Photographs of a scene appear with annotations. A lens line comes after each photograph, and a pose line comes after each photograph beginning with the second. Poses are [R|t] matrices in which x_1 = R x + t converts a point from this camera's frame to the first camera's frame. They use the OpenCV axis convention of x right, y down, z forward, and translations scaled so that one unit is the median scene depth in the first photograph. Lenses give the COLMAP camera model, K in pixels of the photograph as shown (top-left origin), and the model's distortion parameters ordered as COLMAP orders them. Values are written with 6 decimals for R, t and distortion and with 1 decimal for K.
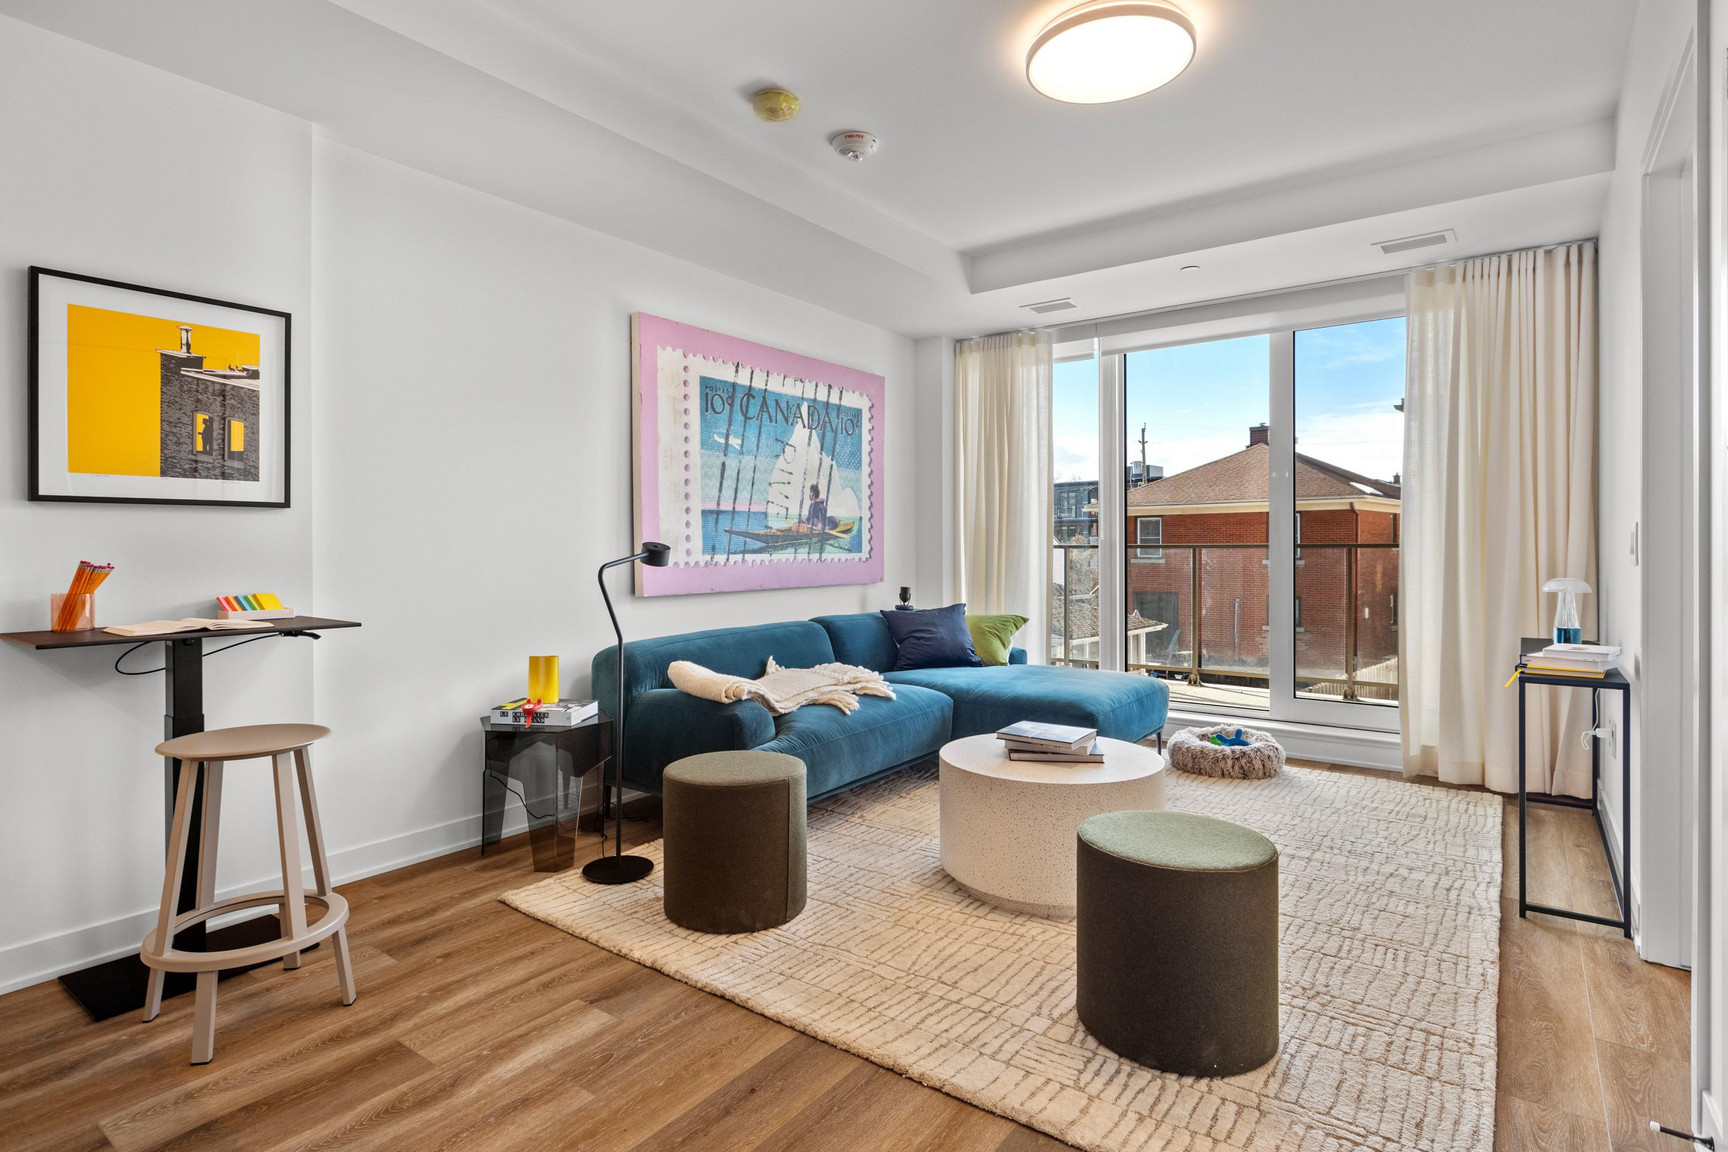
lens RADIAL K [[898.8, 0, 858.7], [0, 898.8, 548.1], [0, 0, 1]] dist [0.001607, -0.001001]
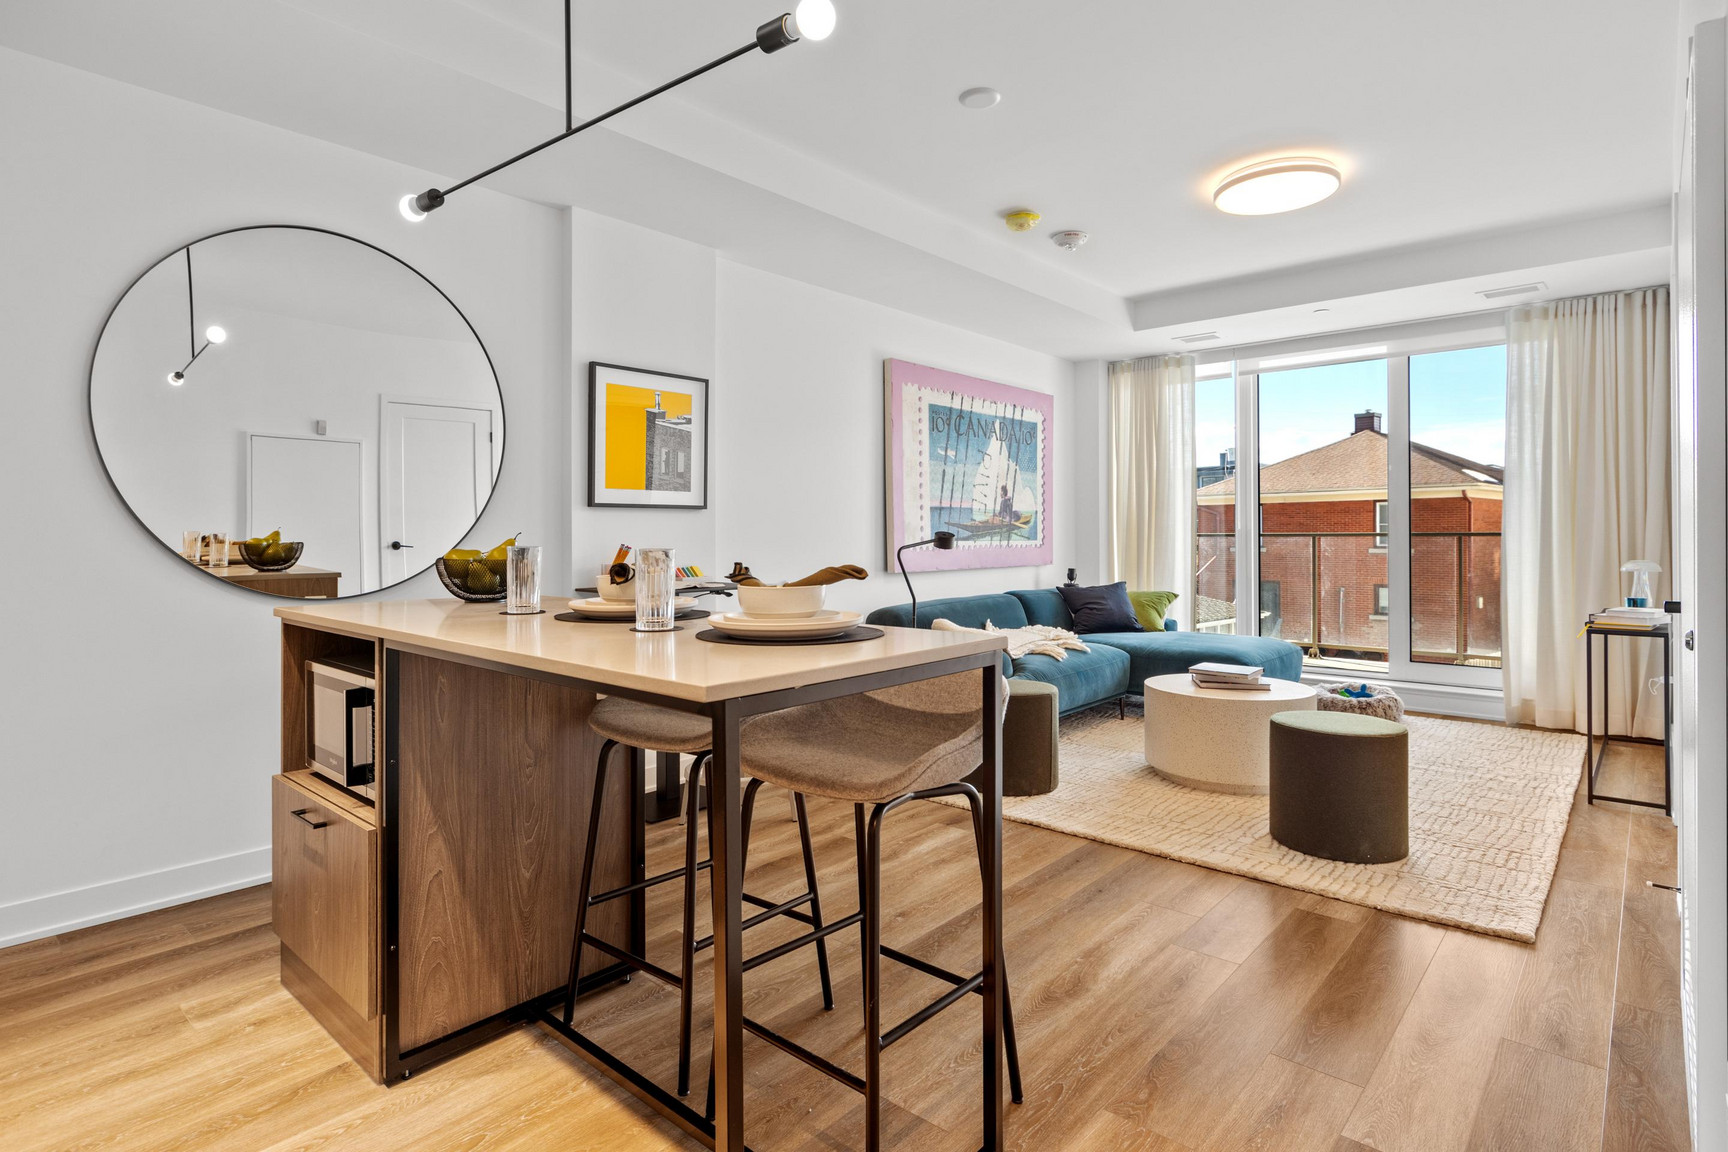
lens RADIAL K [[898.8, 0, 856.8], [0, 898.8, 529.3], [0, 0, 1]] dist [0.001607, -0.001001]
pose [[0.995676, -0.000370, -0.092893, -0.174023], [-0.000384, 0.999967, -0.008094, 0.000591], [0.092892, 0.008095, 0.995643, -0.330345]]
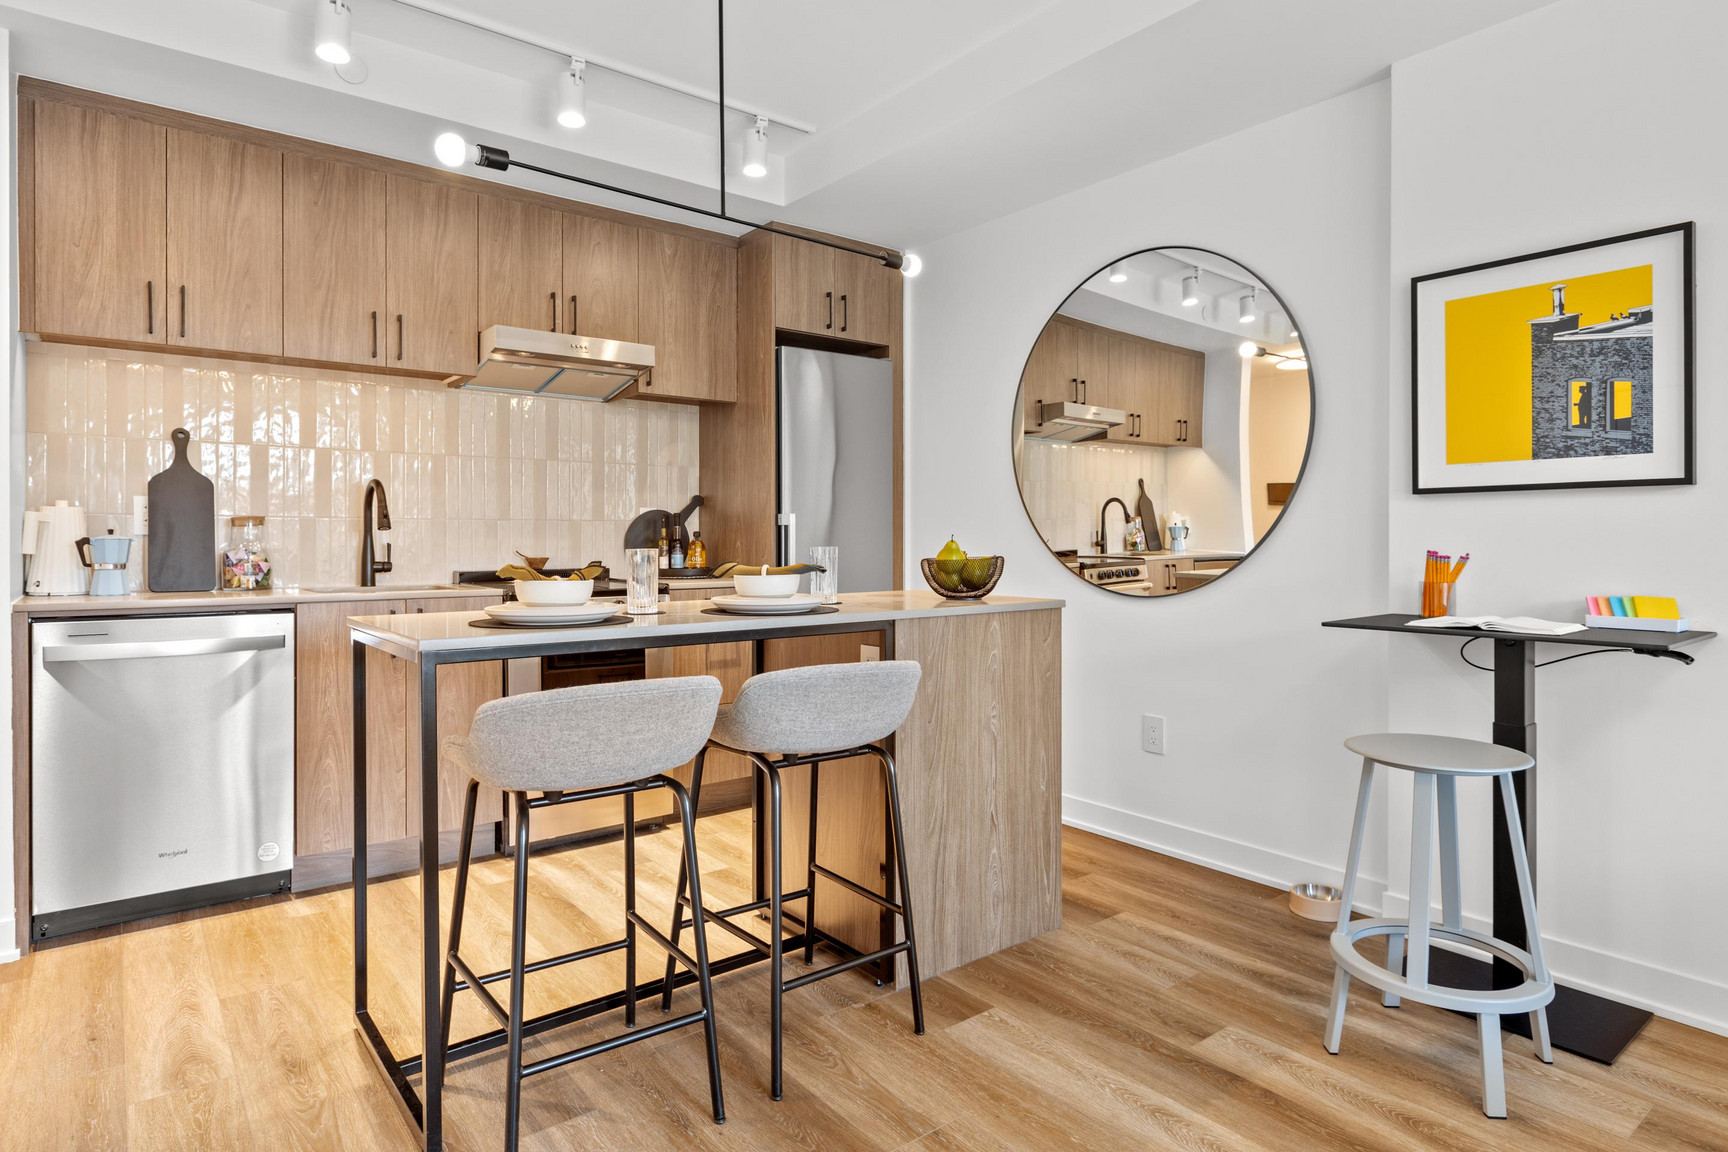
lens RADIAL K [[956.0, 0, 861.9], [0, 956.0, 547.5], [0, 0, 1]] dist [-0.006309, -0.002464]
pose [[-0.264808, 0.012003, -0.964226, 0.215035], [0.000310, 0.999924, 0.012362, -0.001810], [0.964301, 0.002975, -0.264791, 0.389084]]
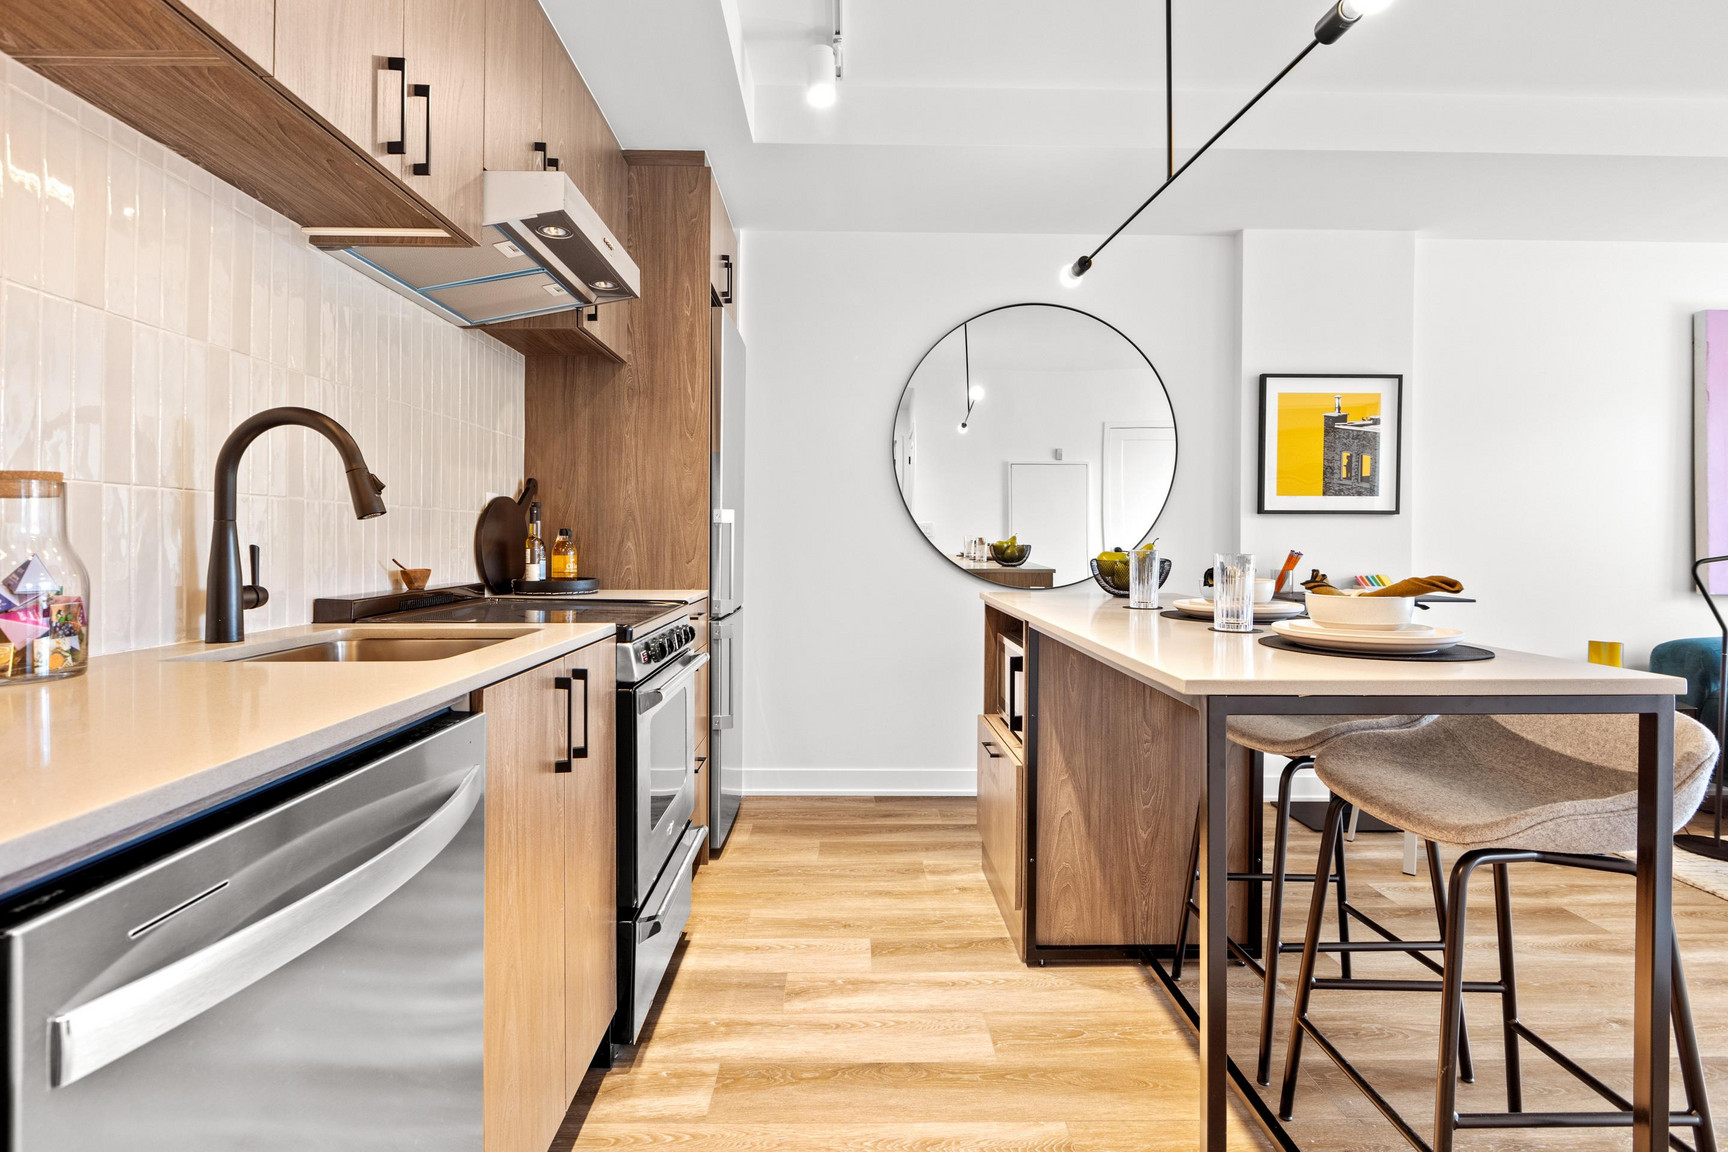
lens RADIAL K [[821.1, 0, 855.8], [0, 821.1, 541.5], [0, 0, 1]] dist [0.001181, -0.000843]
pose [[0.609471, 0.007903, -0.792769, -0.096687], [-0.008476, 0.999958, 0.003452, 0.000288], [0.792763, 0.004616, 0.609513, -0.314855]]
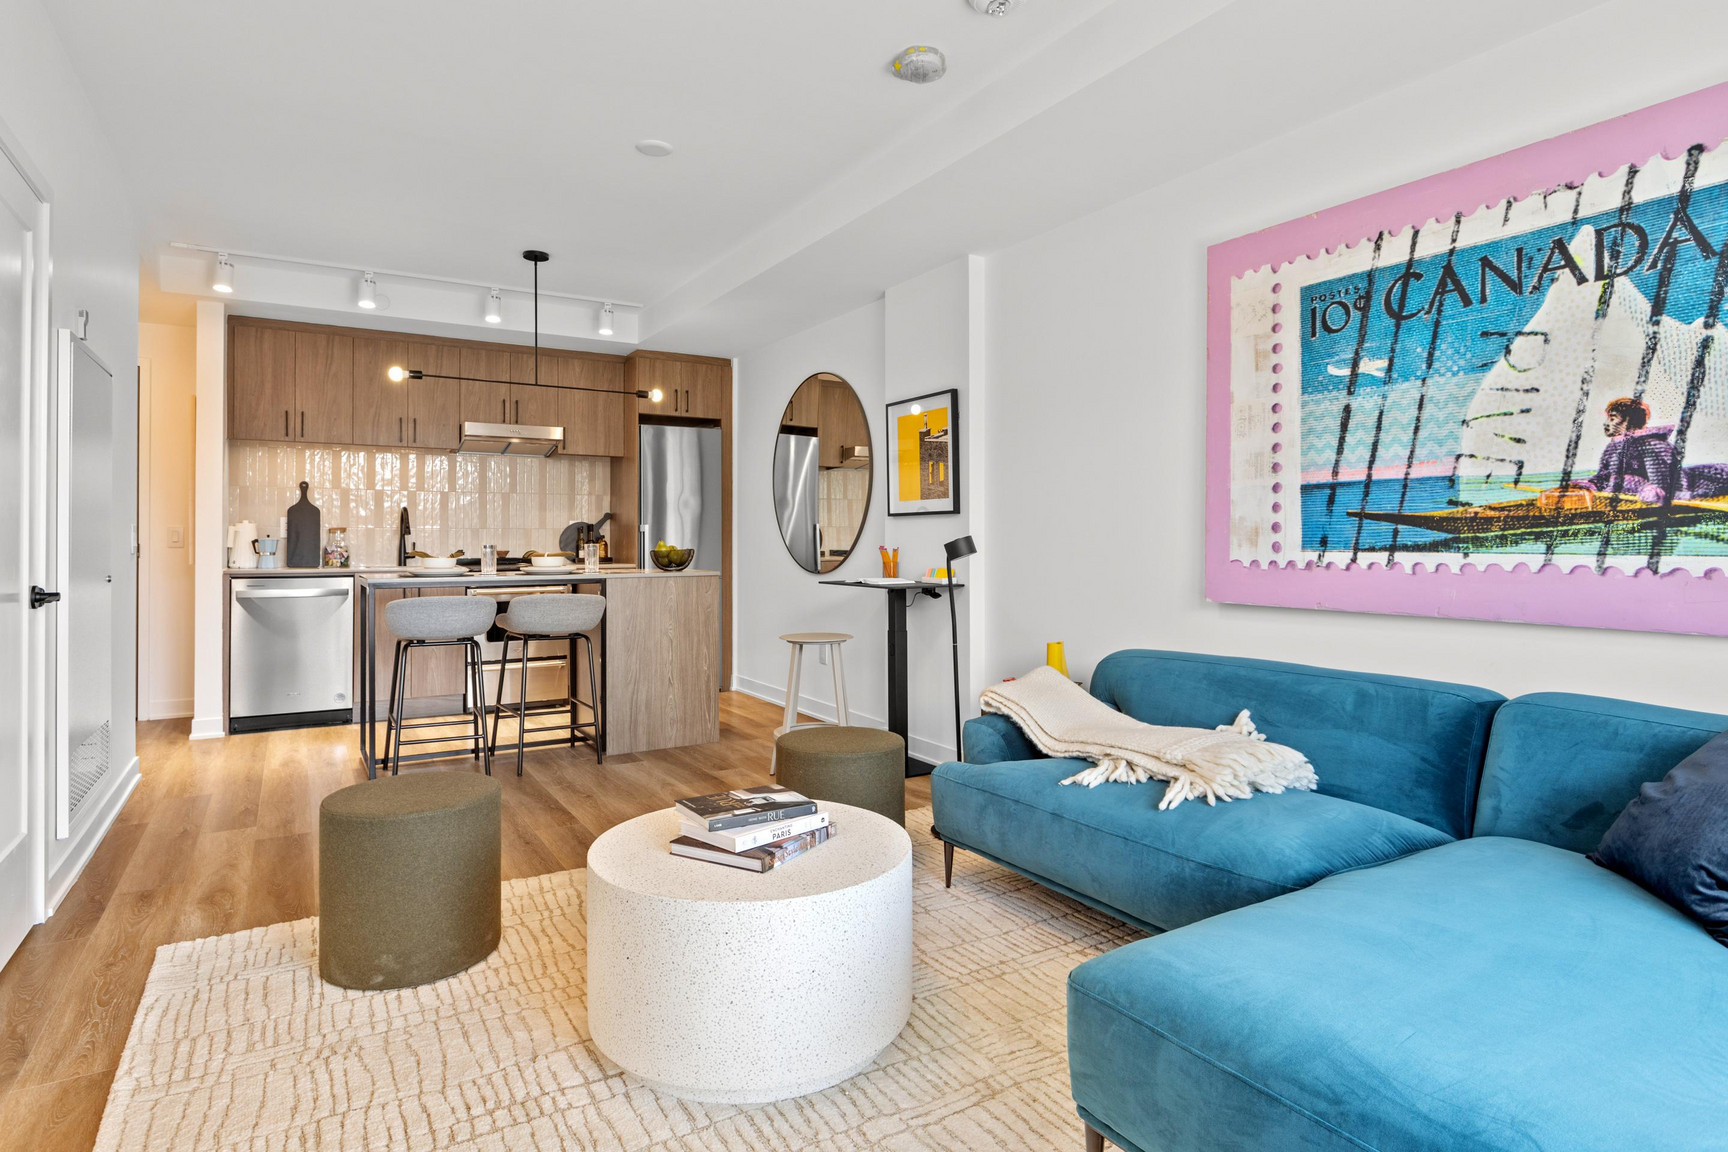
lens RADIAL K [[956.0, 0, 878.3], [0, 956.0, 539.6], [0, 0, 1]] dist [-0.006309, -0.002464]
pose [[-0.379144, 0.002315, -0.925335, 0.665078], [-0.000338, 0.999996, 0.002640, -0.003523], [0.925338, 0.001313, -0.379142, 1.065610]]
